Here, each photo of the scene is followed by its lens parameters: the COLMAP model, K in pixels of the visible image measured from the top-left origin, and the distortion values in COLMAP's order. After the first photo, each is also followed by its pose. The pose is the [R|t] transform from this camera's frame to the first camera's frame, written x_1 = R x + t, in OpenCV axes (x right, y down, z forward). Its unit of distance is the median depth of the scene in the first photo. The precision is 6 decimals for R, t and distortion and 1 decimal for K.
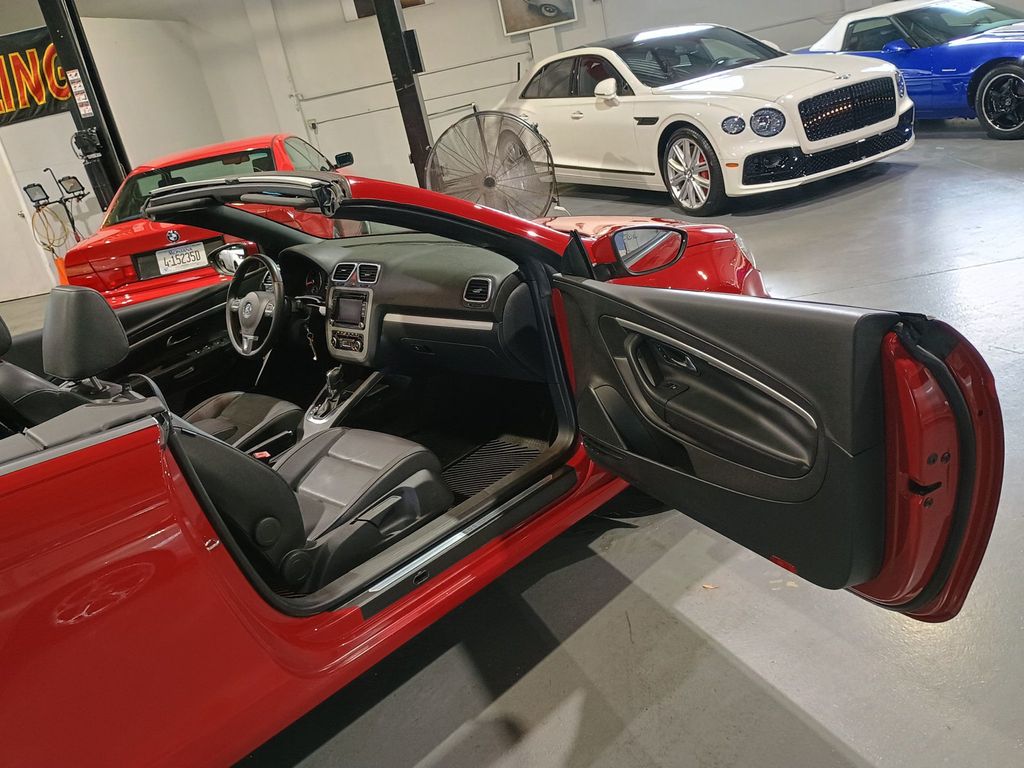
lens RADIAL K [[886.4, 0, 516.6], [0, 886.4, 382.0], [0, 0, 1]] dist [0.066471, -0.095584]
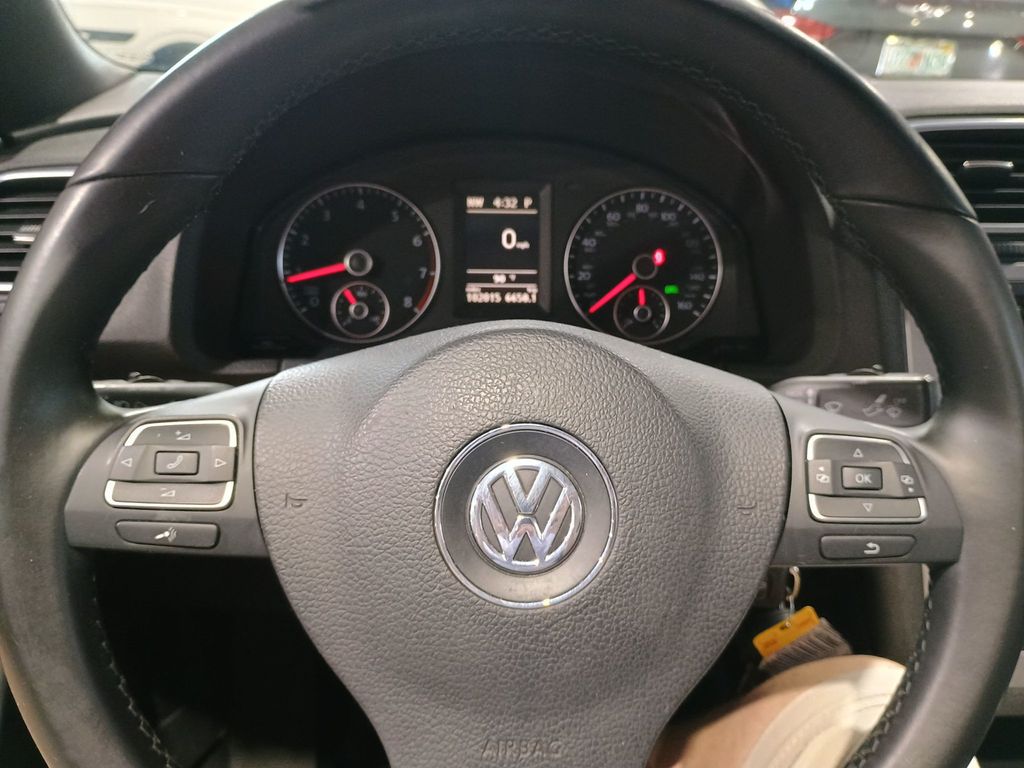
lens RADIAL K [[874.7, 0, 516.4], [0, 874.7, 383.8], [0, 0, 1]] dist [0.067883, -0.095352]
pose [[0.660181, -0.135078, 0.738861, -0.389849], [0.164493, 0.985818, 0.033250, -0.104242], [-0.732873, 0.099586, 0.673037, 0.991111]]
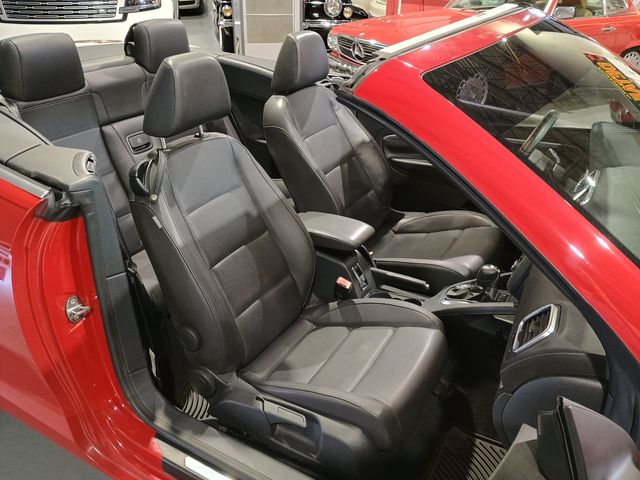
lens RADIAL K [[546.7, 0, 322.8], [0, 546.7, 239.9], [0, 0, 1]] dist [0.067883, -0.095352]
pose [[0.254843, 0.619095, -0.742816, 0.135661], [-0.400890, 0.766696, 0.501462, -0.240397], [0.879967, 0.169994, 0.443576, 0.619904]]
